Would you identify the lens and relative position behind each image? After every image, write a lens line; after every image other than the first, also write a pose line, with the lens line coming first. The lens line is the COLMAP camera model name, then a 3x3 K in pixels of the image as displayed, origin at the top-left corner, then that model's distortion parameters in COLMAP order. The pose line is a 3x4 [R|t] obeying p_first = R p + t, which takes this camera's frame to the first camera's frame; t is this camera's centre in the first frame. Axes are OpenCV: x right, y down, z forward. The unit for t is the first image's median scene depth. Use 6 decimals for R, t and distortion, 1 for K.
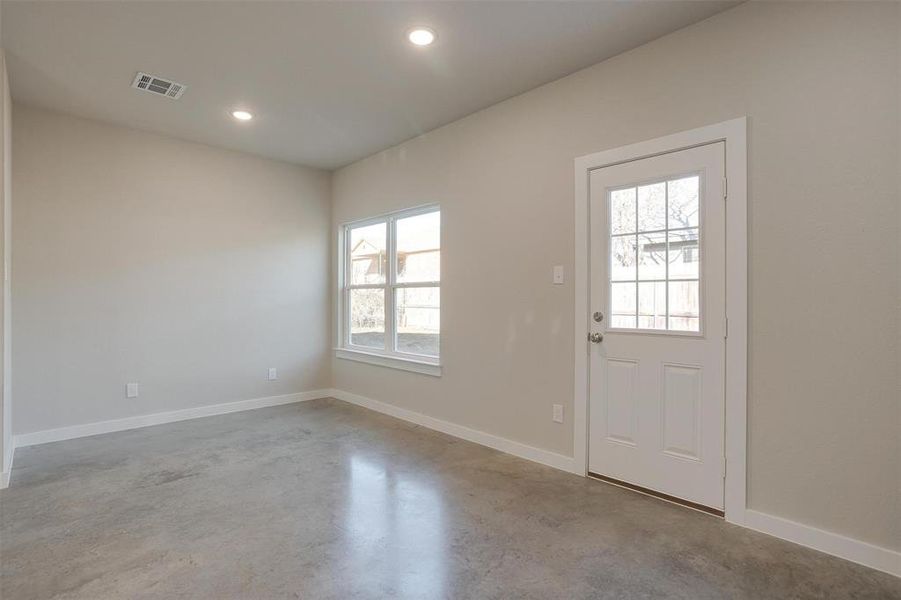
lens RADIAL K [[429.5, 0, 446.8], [0, 429.5, 297.7], [0, 0, 1]] dist [-0.015779, 0.000101]
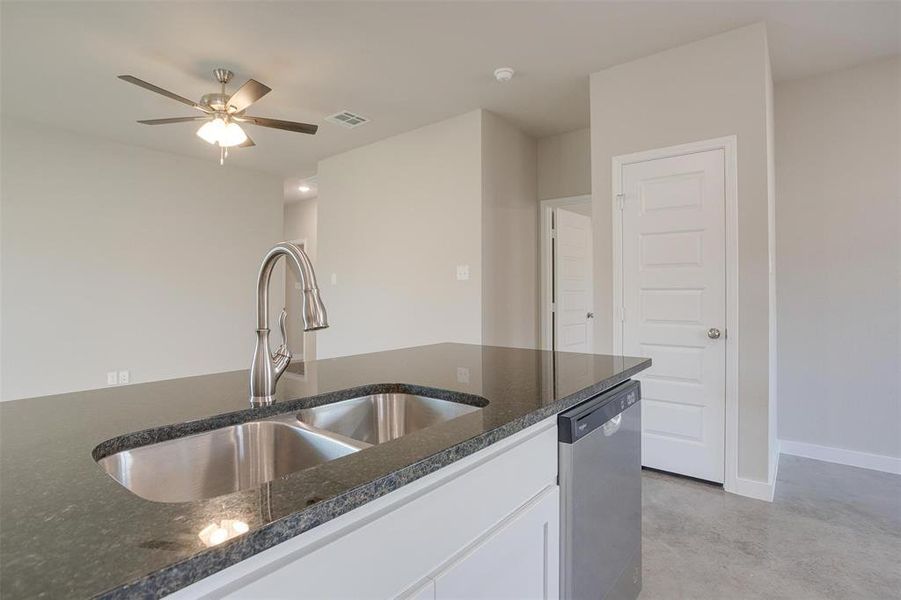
lens RADIAL K [[449.7, 0, 470.1], [0, 449.7, 291.5], [0, 0, 1]] dist [-0.002514, -0.000535]
pose [[0.164345, -0.005124, -0.986390, -0.146402], [0.003351, 0.999984, -0.004636, 0.001557], [0.986397, -0.002543, 0.164359, 0.151182]]
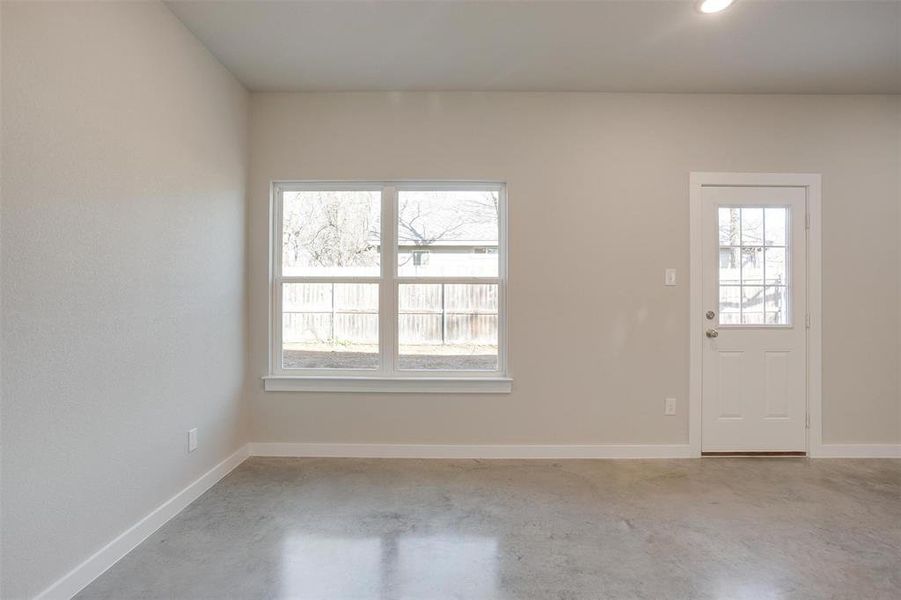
lens RADIAL K [[439.3, 0, 446.5], [0, 439.3, 297.7], [0, 0, 1]] dist [-0.054108, 0.024336]
pose [[0.711411, 0.002585, 0.702772, -0.762389], [-0.005675, 0.999982, 0.002067, -0.000536], [-0.702753, -0.005459, 0.711413, 0.536608]]
